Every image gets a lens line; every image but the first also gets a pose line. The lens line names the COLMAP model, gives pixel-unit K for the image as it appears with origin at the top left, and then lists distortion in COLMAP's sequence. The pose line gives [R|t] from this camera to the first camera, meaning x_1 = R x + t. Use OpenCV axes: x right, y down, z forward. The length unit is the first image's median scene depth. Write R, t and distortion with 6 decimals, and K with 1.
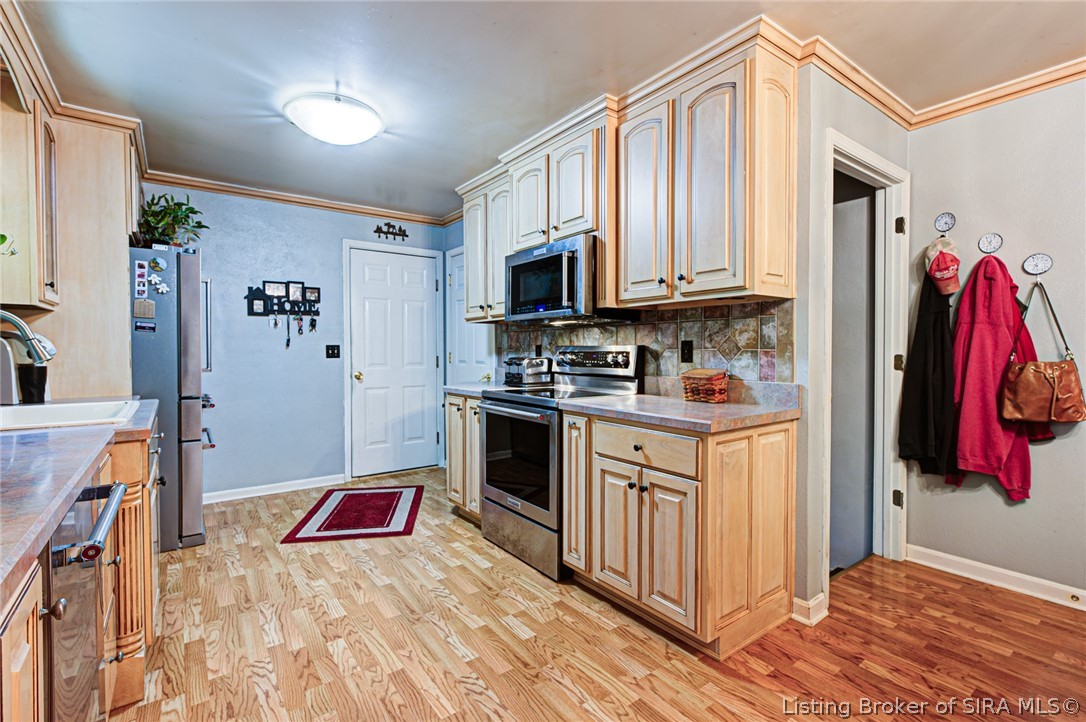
lens RADIAL K [[493.8, 0, 551.1], [0, 493.8, 361.6], [0, 0, 1]] dist [0.002157, 0.000552]
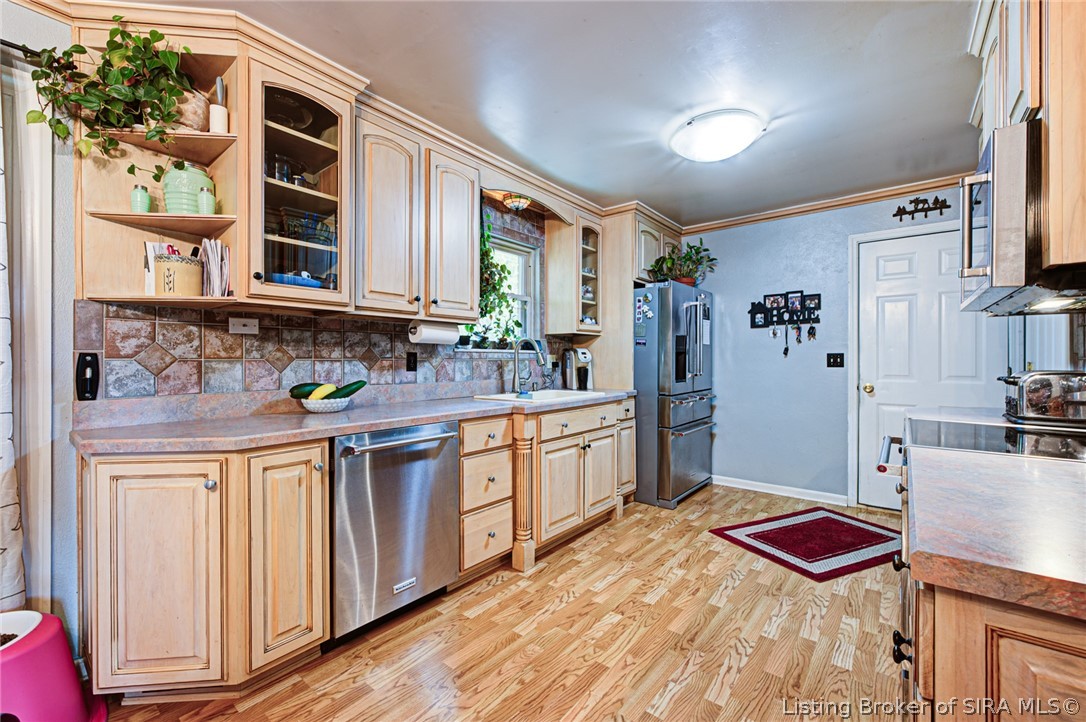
lens RADIAL K [[452.2, 0, 547.3], [0, 452.2, 359.9], [0, 0, 1]] dist [-0.004108, 0.000464]
pose [[0.241090, 0.002074, -0.970500, 0.405967], [-0.021471, 0.999764, -0.003197, -0.010626], [0.970265, 0.021609, 0.241078, 0.443005]]
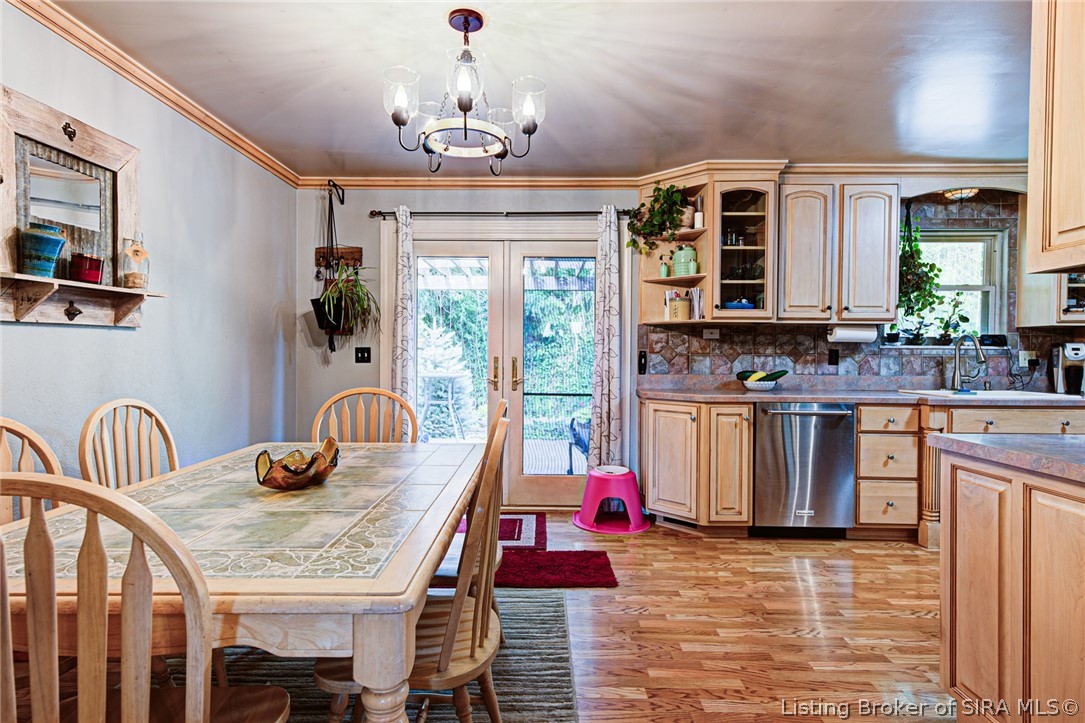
lens RADIAL K [[588.2, 0, 536.2], [0, 588.2, 362.3], [0, 0, 1]] dist [0.003040, 0.000228]
pose [[-0.614056, 0.008396, -0.789218, 1.104362], [-0.022717, 0.999341, 0.028307, -0.016222], [0.788936, 0.035311, -0.613460, 0.739721]]
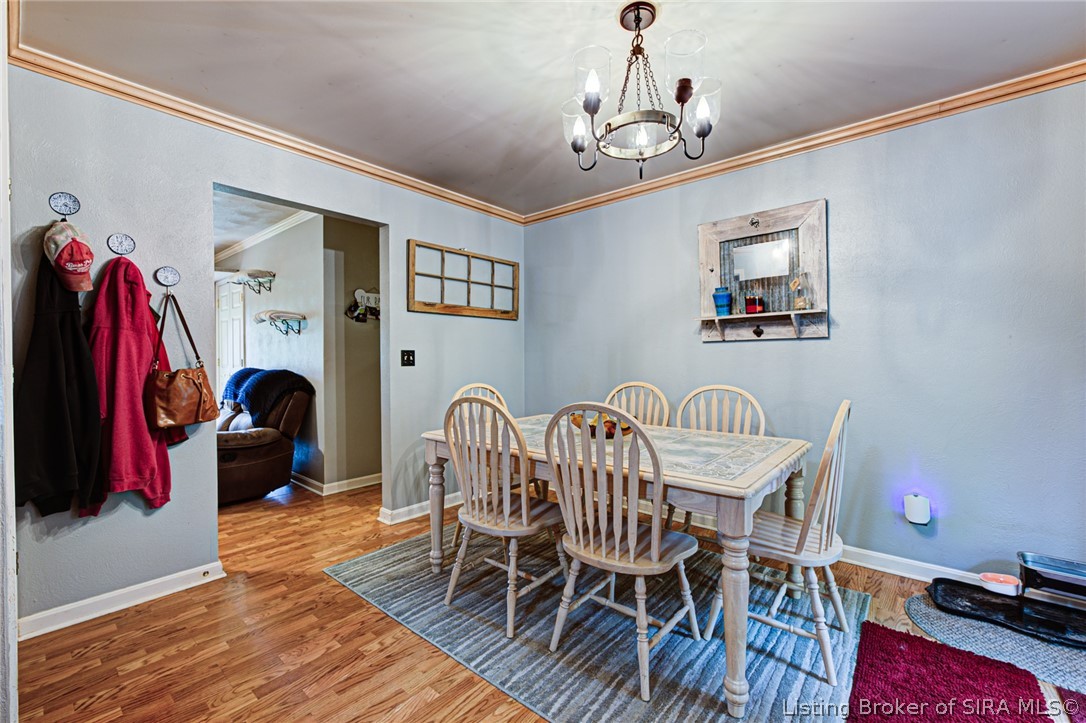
lens RADIAL K [[452.2, 0, 537.6], [0, 452.2, 361.1], [0, 0, 1]] dist [-0.004108, 0.000464]
pose [[-0.211250, -0.007510, 0.977403, -0.110768], [0.025820, 0.999579, 0.013261, -0.008559], [-0.977091, 0.028038, -0.210967, 0.404802]]
